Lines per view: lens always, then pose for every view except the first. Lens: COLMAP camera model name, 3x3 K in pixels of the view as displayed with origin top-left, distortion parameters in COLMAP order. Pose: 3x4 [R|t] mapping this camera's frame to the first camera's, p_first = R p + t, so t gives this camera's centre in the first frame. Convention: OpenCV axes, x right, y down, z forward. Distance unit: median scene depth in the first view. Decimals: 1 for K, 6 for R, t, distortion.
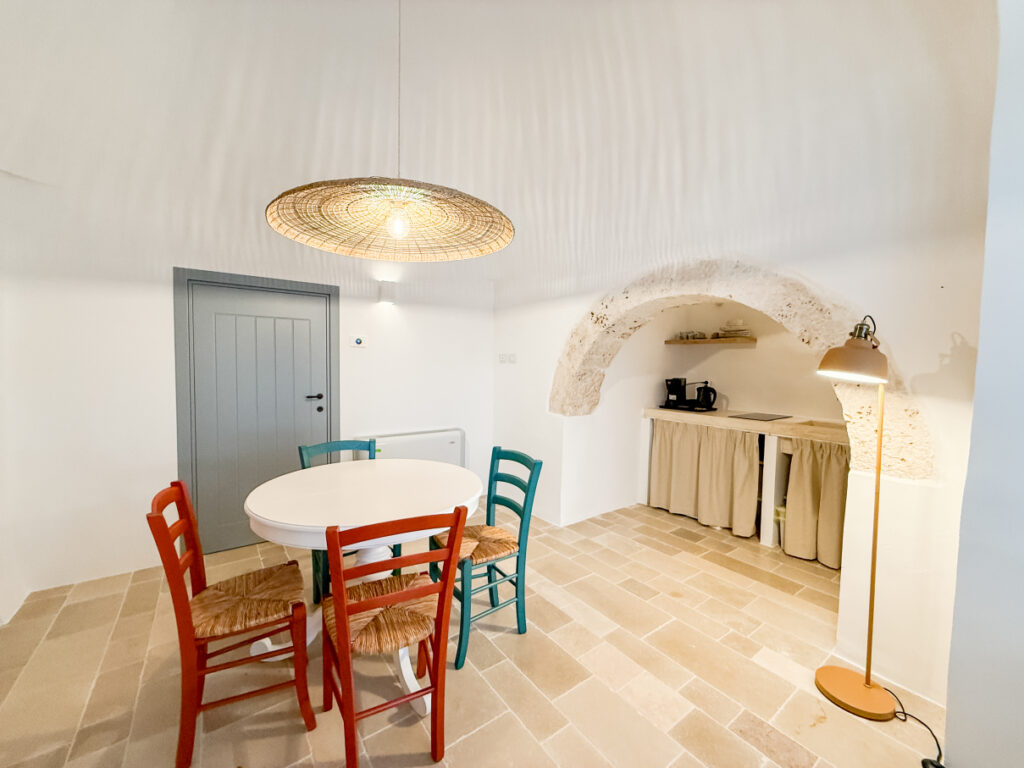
lens RADIAL K [[407.9, 0, 512.0], [0, 407.9, 384.0], [0, 0, 1]] dist [-0.001710, -0.000268]
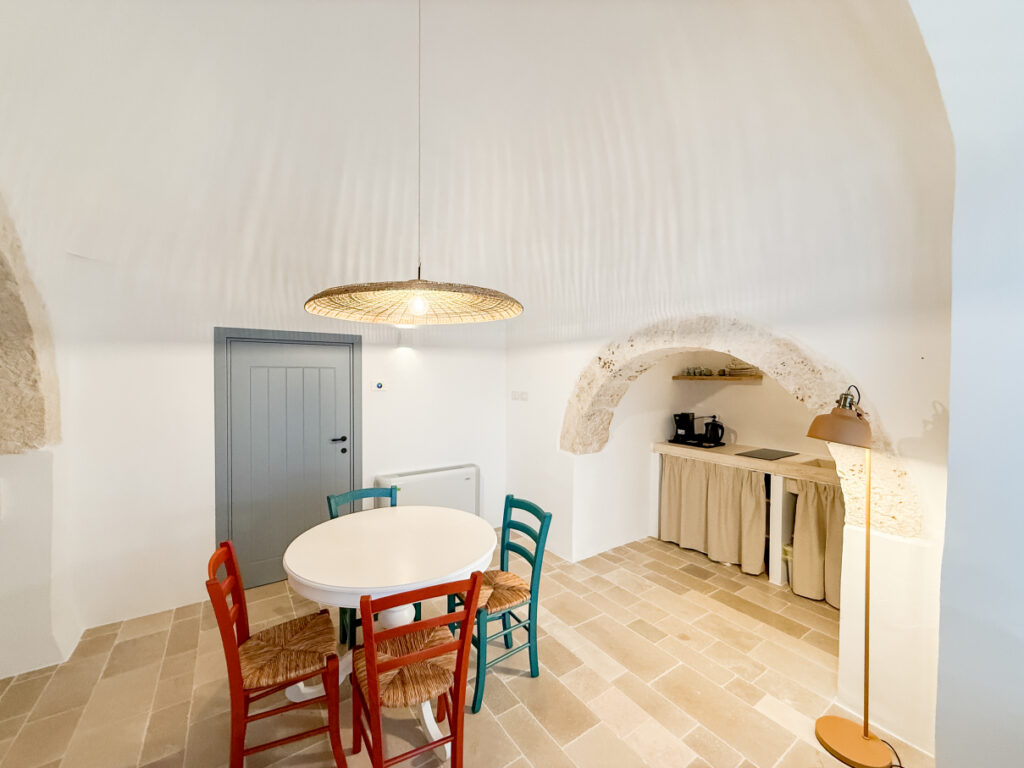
lens RADIAL K [[407.9, 0, 512.0], [0, 407.9, 384.0], [0, 0, 1]] dist [-0.001710, -0.000268]
pose [[0.999338, -0.011085, -0.034662, 0.009904], [0.010023, 0.999480, -0.030656, -0.111832], [0.034984, 0.030288, 0.998929, -0.080422]]
